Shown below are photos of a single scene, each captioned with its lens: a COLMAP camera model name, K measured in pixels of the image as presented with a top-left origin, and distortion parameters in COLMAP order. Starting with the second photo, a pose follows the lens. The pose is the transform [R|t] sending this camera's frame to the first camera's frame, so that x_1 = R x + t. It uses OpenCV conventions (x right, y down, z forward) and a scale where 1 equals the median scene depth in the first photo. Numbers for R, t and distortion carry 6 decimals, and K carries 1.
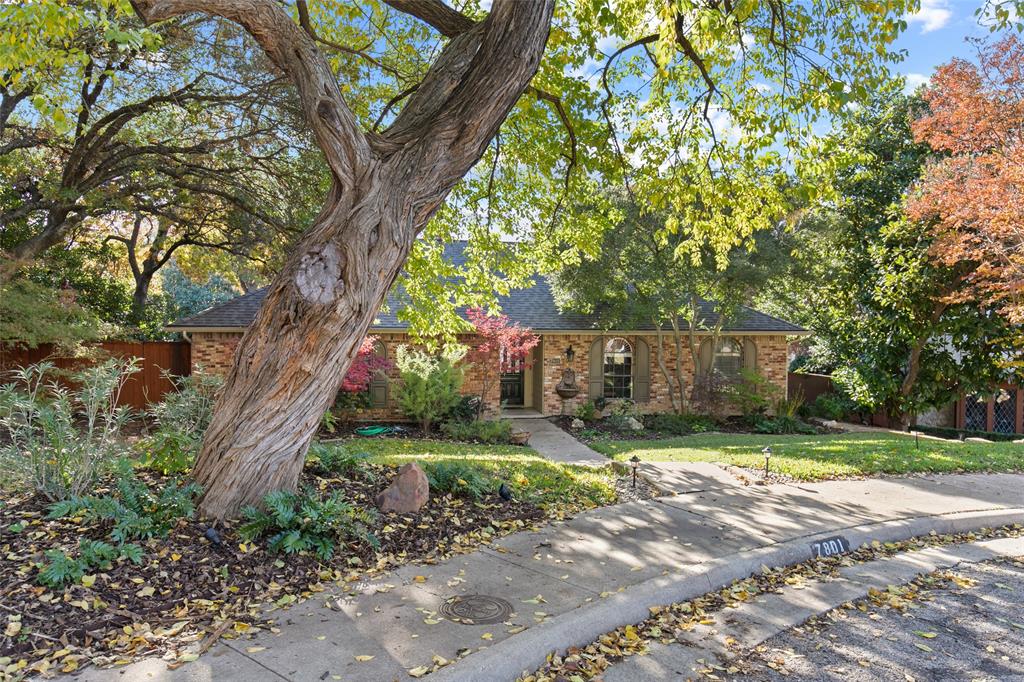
lens RADIAL K [[644.1, 0, 505.0], [0, 644.1, 345.9], [0, 0, 1]] dist [-0.002142, -0.000306]
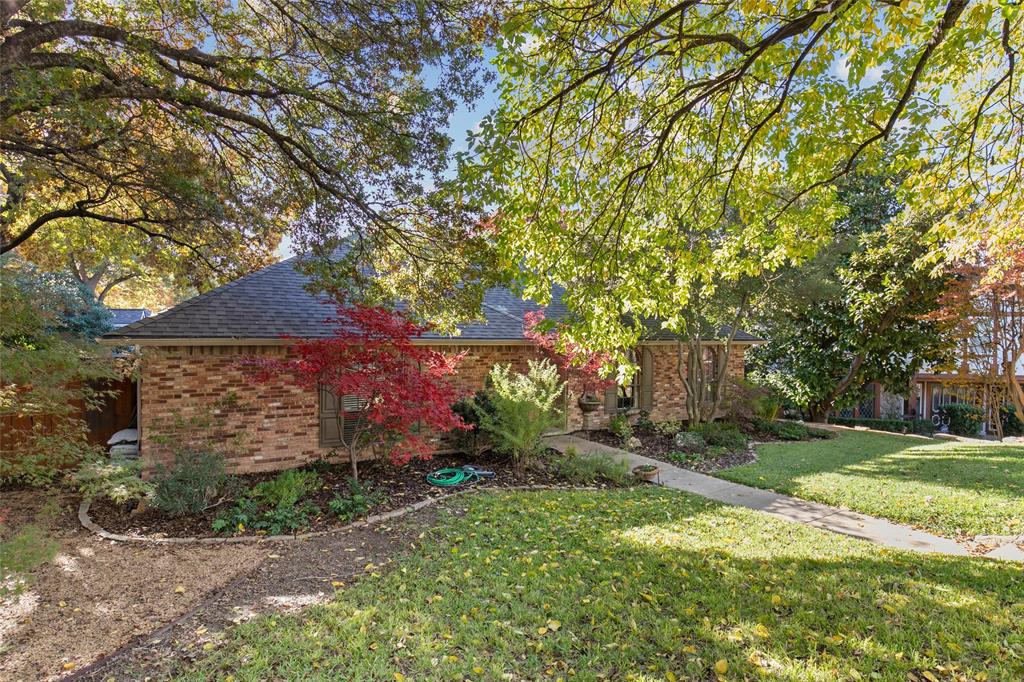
lens RADIAL K [[517.7, 0, 509.9], [0, 517.7, 344.0], [0, 0, 1]] dist [-0.004299, 0.001684]
pose [[0.929755, -0.001472, 0.368175, -0.293618], [-0.001674, 0.999965, 0.008226, -0.024784], [-0.368174, -0.008264, 0.929720, 0.330308]]
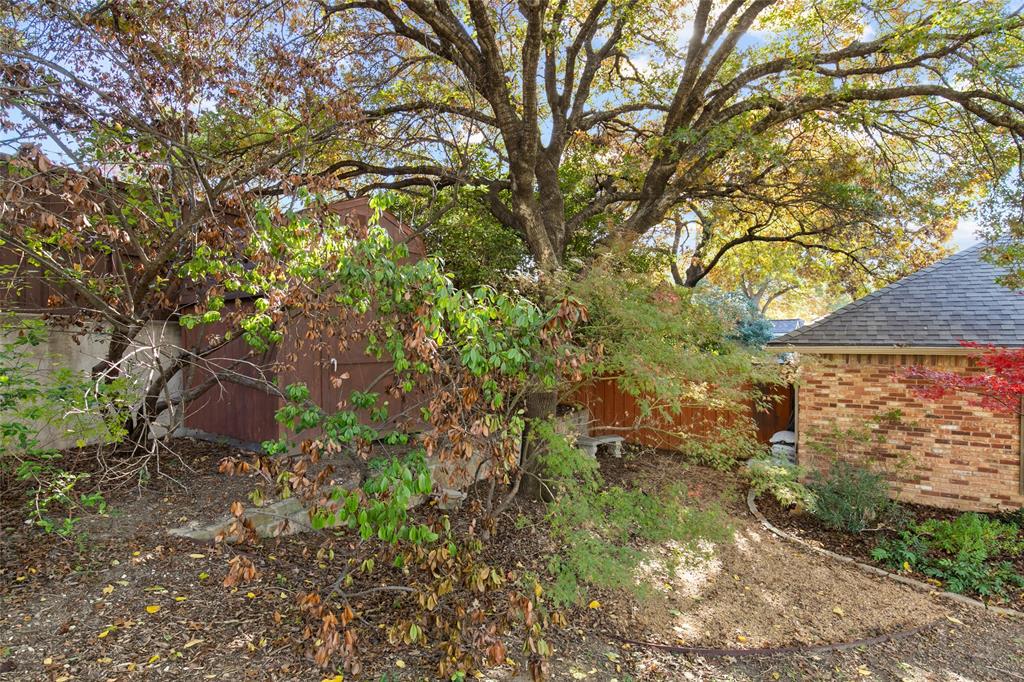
lens RADIAL K [[517.7, 0, 516.7], [0, 517.7, 340.3], [0, 0, 1]] dist [-0.004299, 0.001684]
pose [[0.741007, 0.000035, -0.671497, -0.300832], [-0.007771, 0.999933, -0.008523, -0.024735], [0.671452, 0.011534, 0.740958, 0.345139]]
